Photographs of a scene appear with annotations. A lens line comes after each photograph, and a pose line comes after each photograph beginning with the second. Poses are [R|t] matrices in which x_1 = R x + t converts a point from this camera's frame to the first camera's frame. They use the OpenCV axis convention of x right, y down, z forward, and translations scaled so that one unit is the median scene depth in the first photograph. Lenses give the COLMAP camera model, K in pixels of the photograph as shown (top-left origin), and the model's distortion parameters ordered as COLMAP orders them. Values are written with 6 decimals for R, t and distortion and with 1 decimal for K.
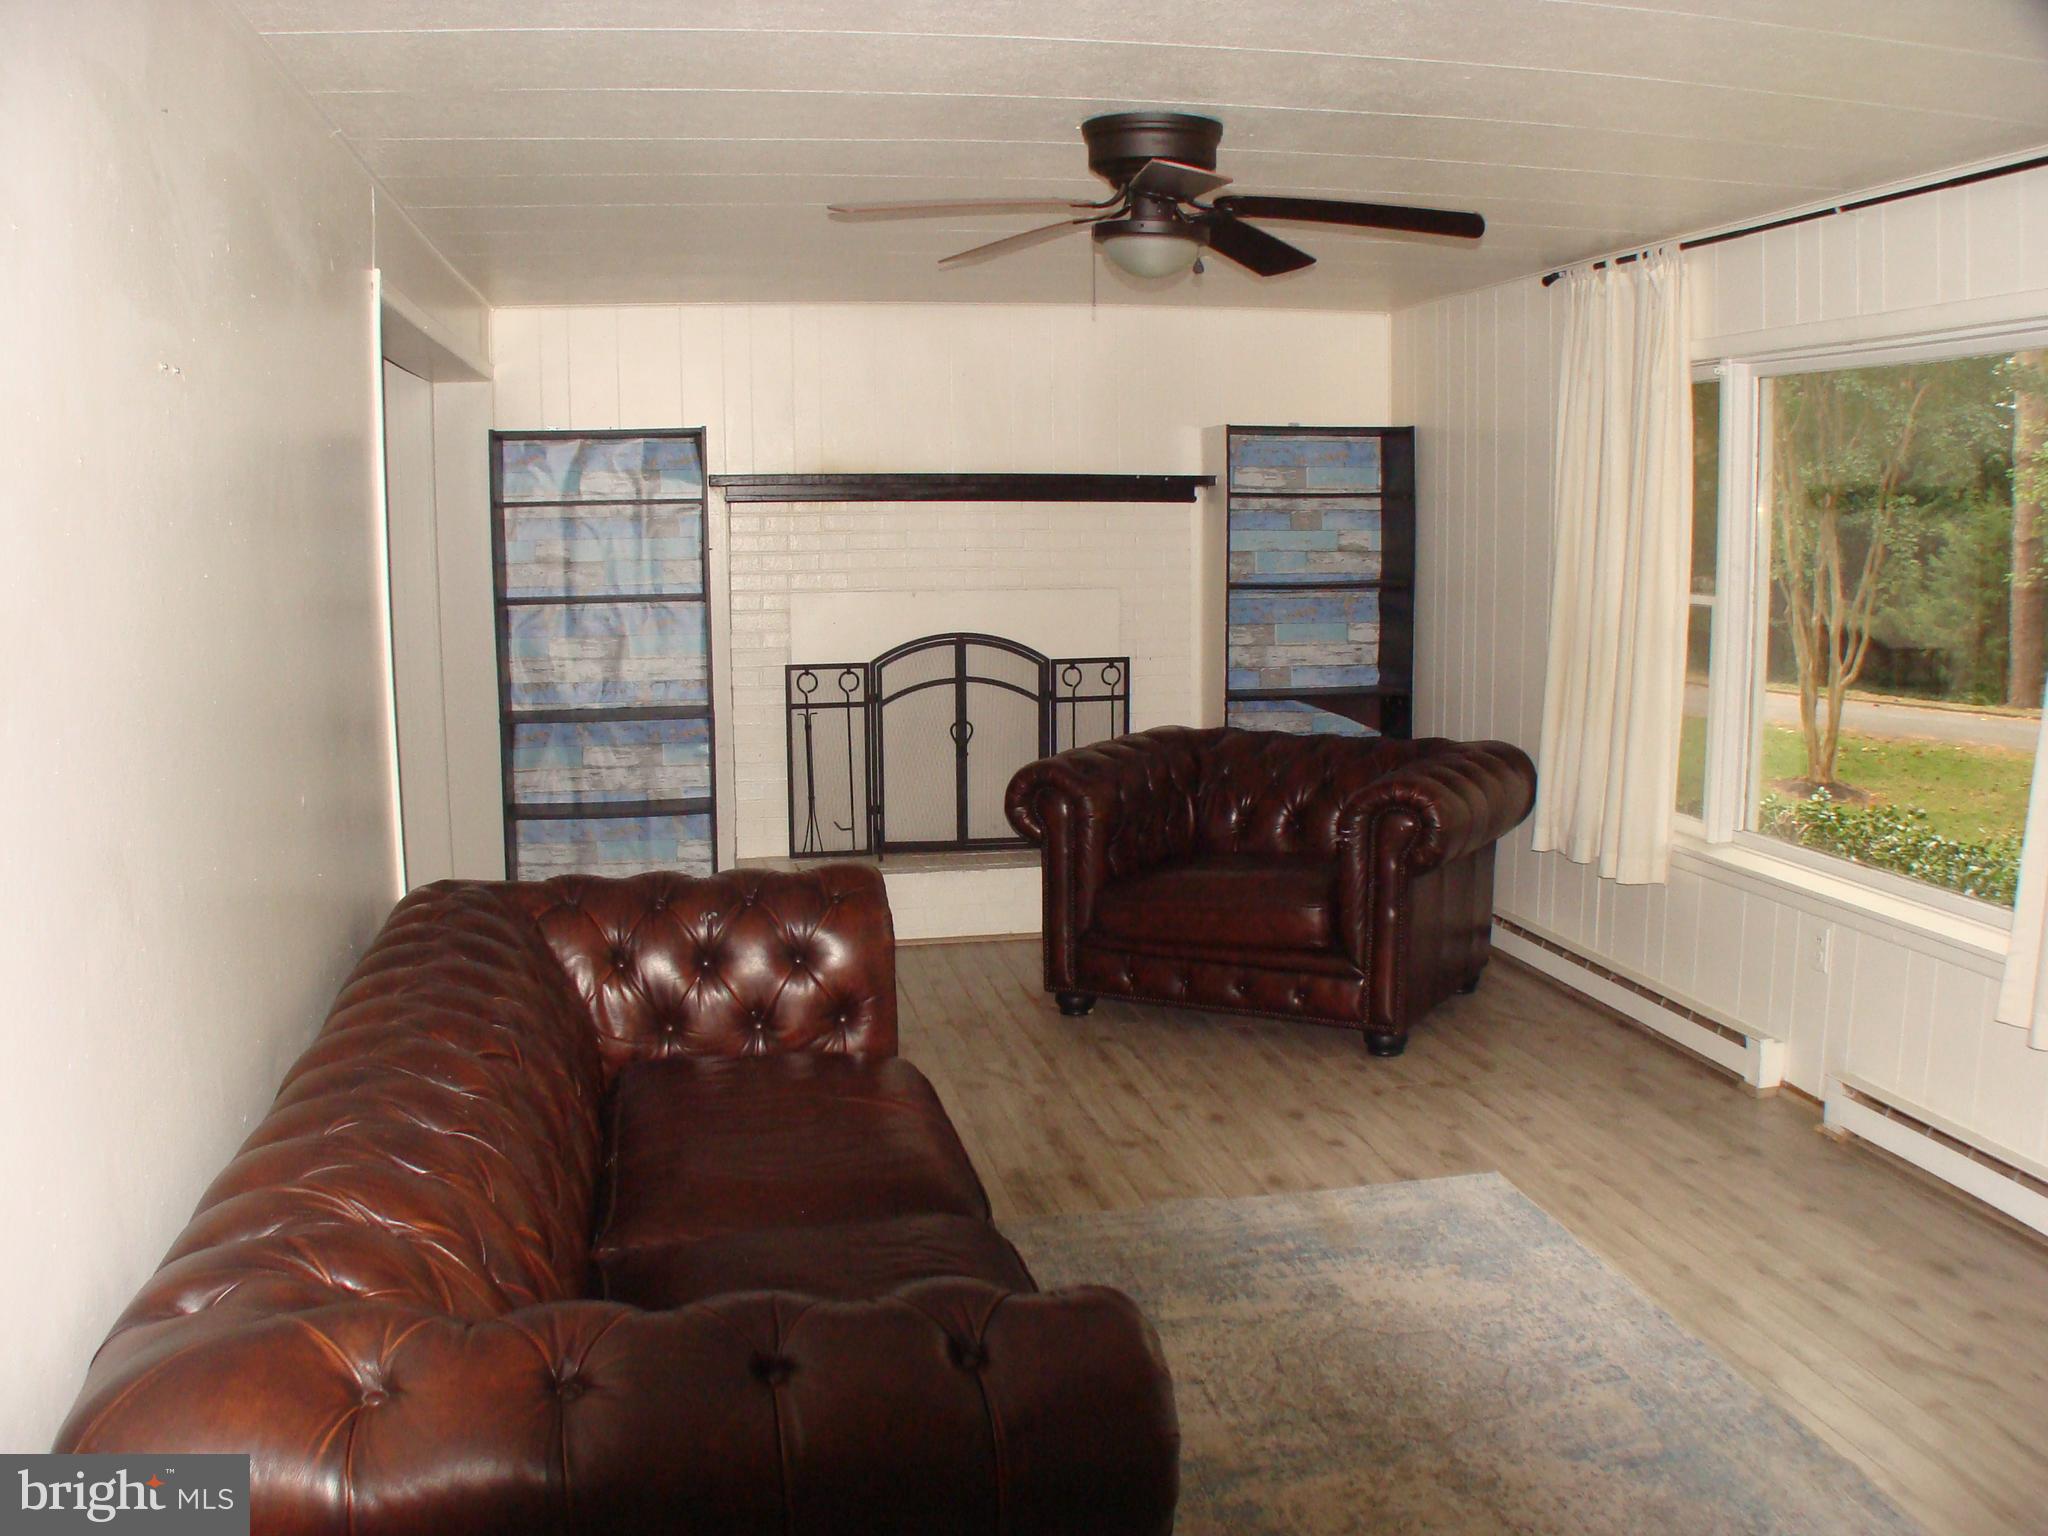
lens RADIAL K [[1823.0, 0, 1035.3], [0, 1823.0, 763.1], [0, 0, 1]] dist [-0.221754, 0.076662]
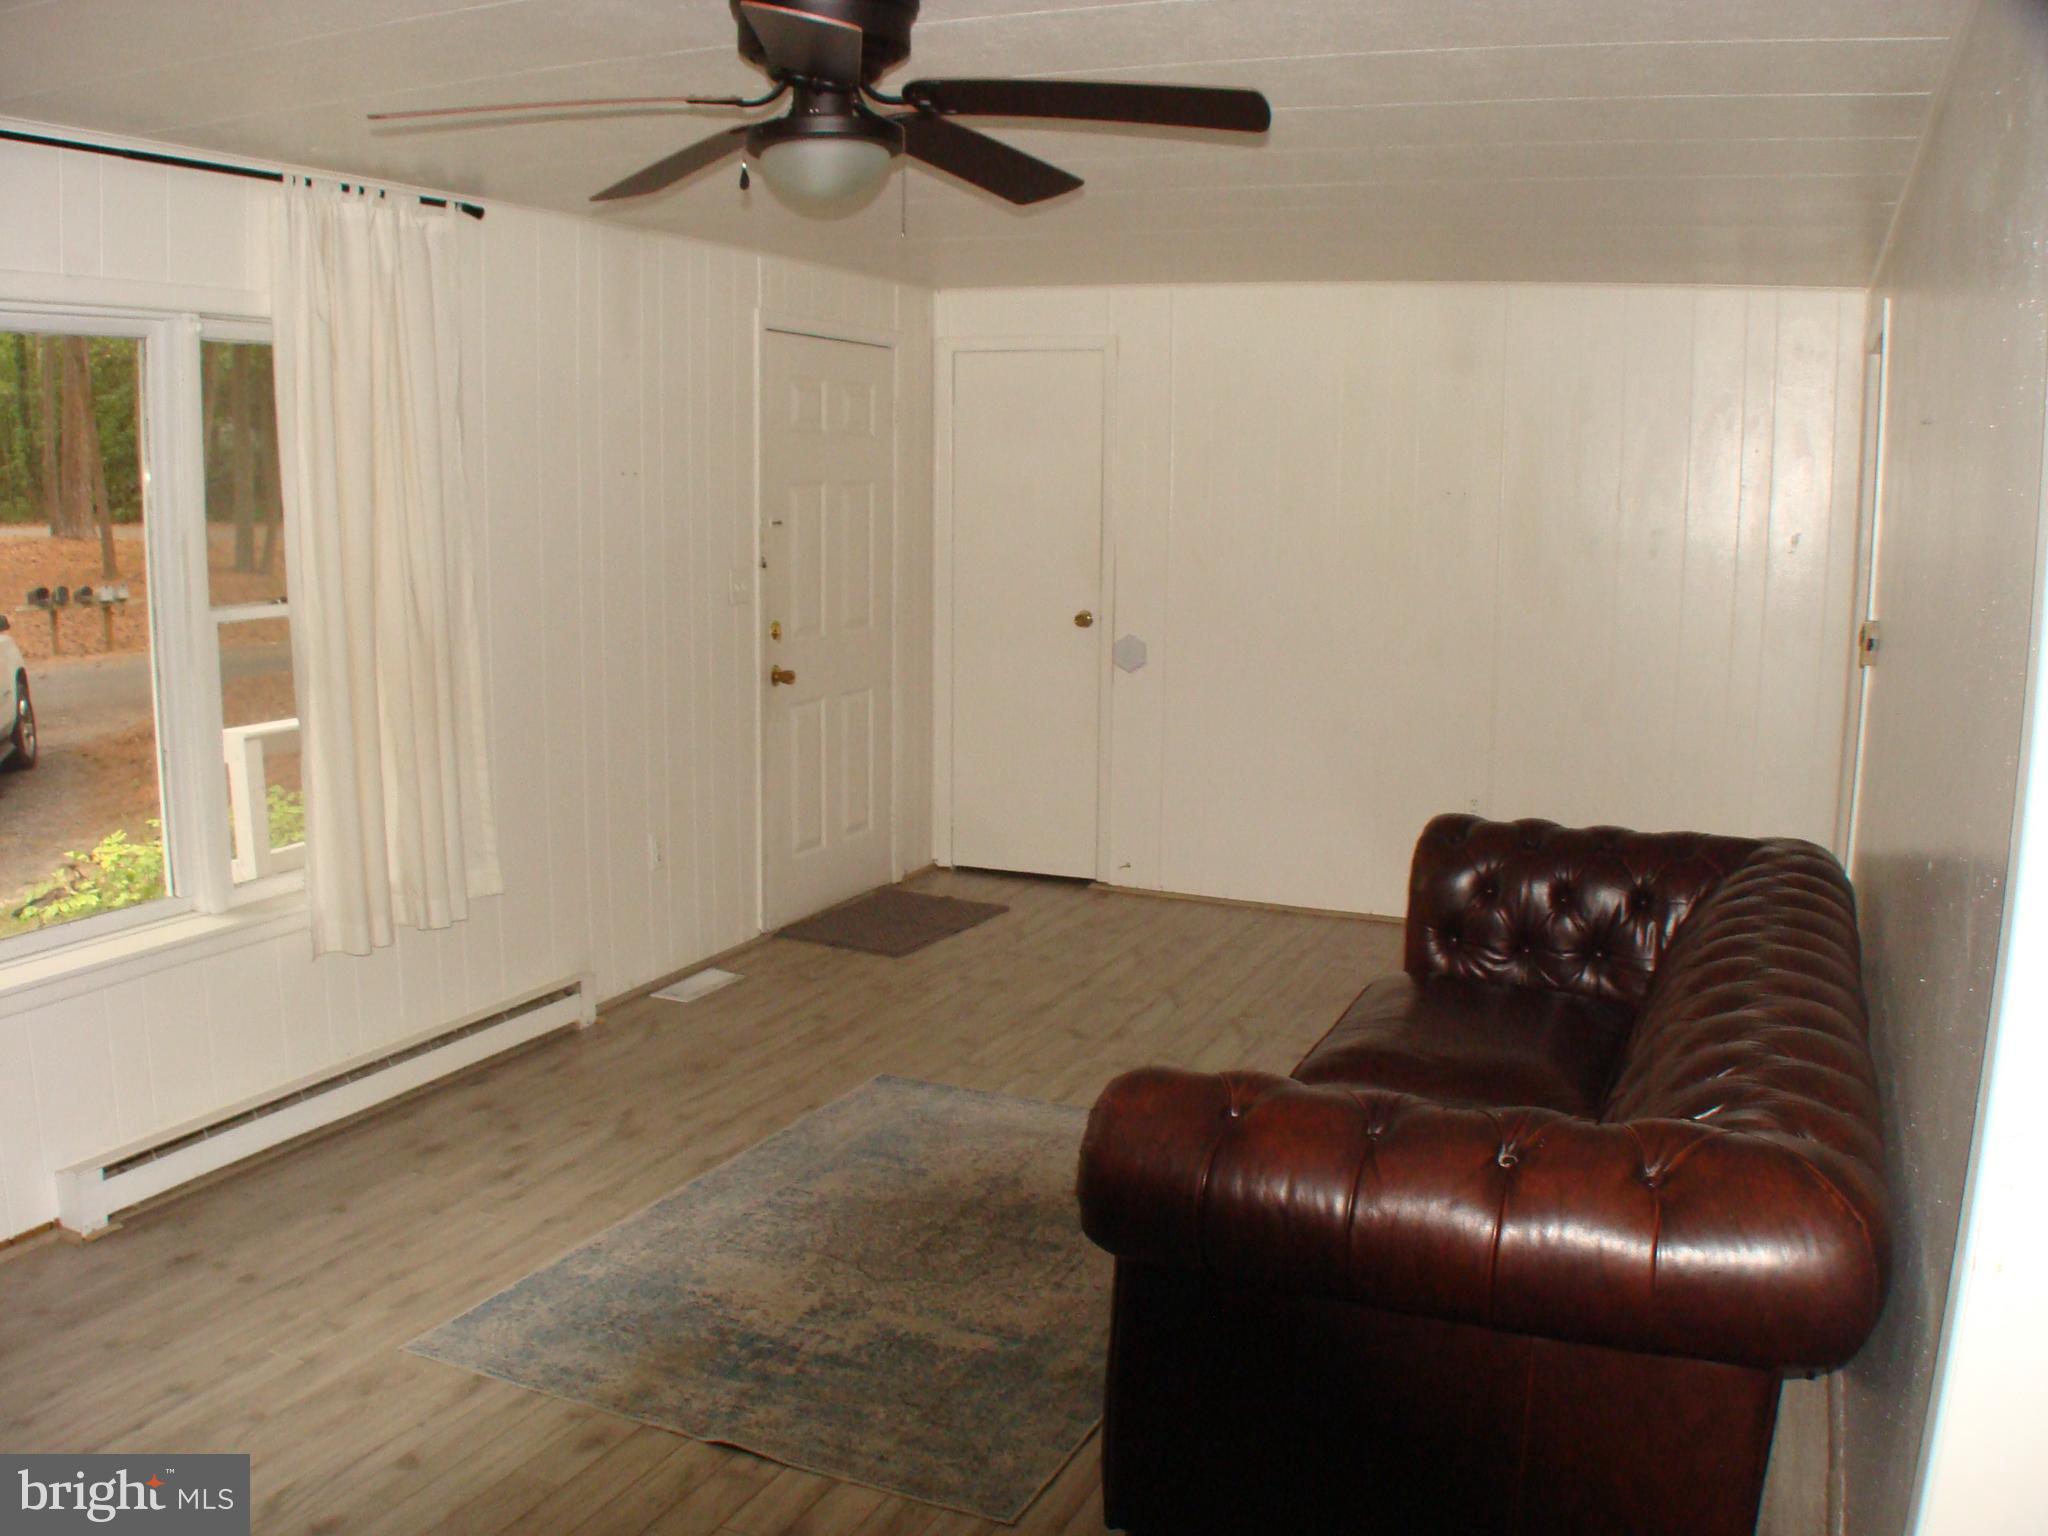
lens RADIAL K [[1823.0, 0, 1033.8], [0, 1823.0, 775.9], [0, 0, 1]] dist [-0.221754, 0.076662]
pose [[-0.822931, -0.080961, 0.562343, -0.433664], [0.083848, 0.961649, 0.261153, -0.213675], [-0.561920, 0.262063, -0.784582, 1.598821]]
